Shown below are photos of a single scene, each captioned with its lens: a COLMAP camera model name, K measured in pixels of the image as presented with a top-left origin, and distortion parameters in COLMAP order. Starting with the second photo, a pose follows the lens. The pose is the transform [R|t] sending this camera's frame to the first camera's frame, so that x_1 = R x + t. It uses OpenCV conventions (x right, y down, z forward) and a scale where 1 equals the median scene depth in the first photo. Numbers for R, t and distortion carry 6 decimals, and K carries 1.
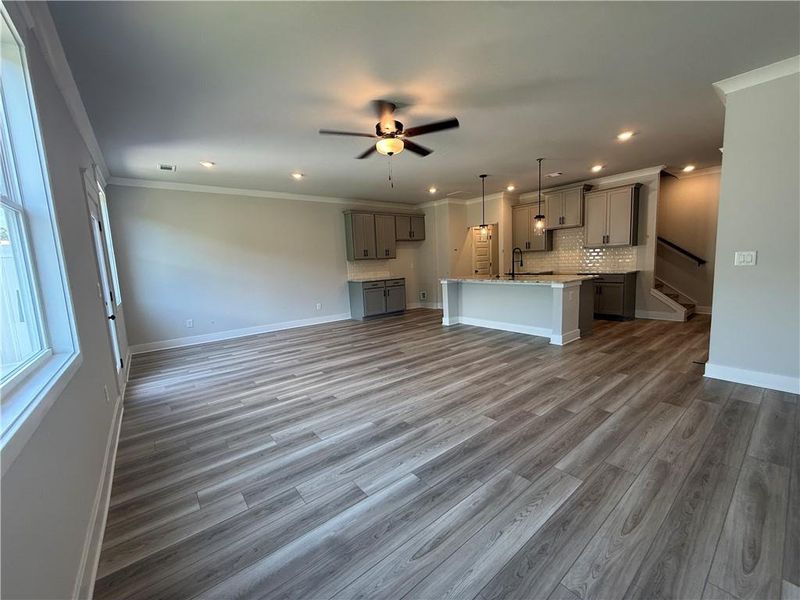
lens RADIAL K [[318.4, 0, 398.7], [0, 318.4, 301.1], [0, 0, 1]] dist [-0.000980, 0.000150]
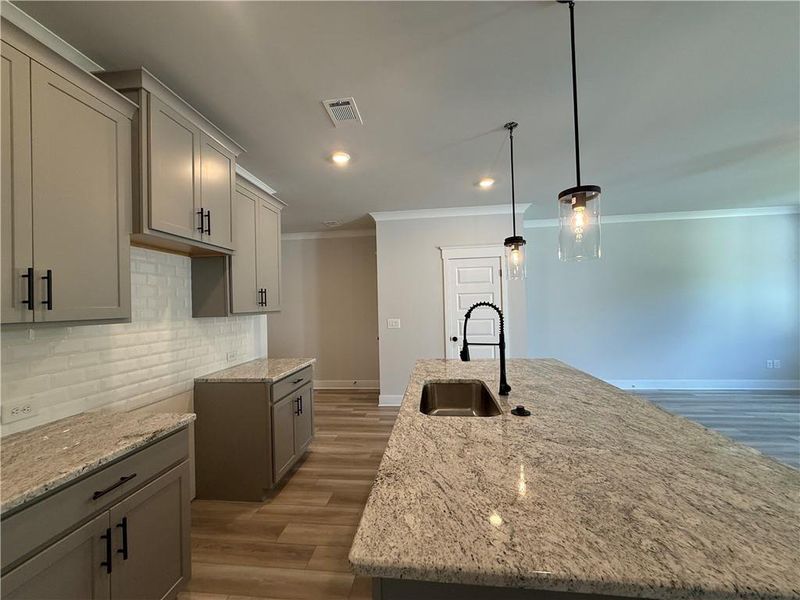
lens RADIAL K [[318.4, 0, 398.5], [0, 318.4, 299.9], [0, 0, 1]] dist [-0.000980, 0.000150]
pose [[-0.706932, 0.076114, 0.703174, 0.225870], [0.144662, 0.988735, 0.038411, -0.210023], [-0.692329, 0.128877, -0.709979, 1.390888]]
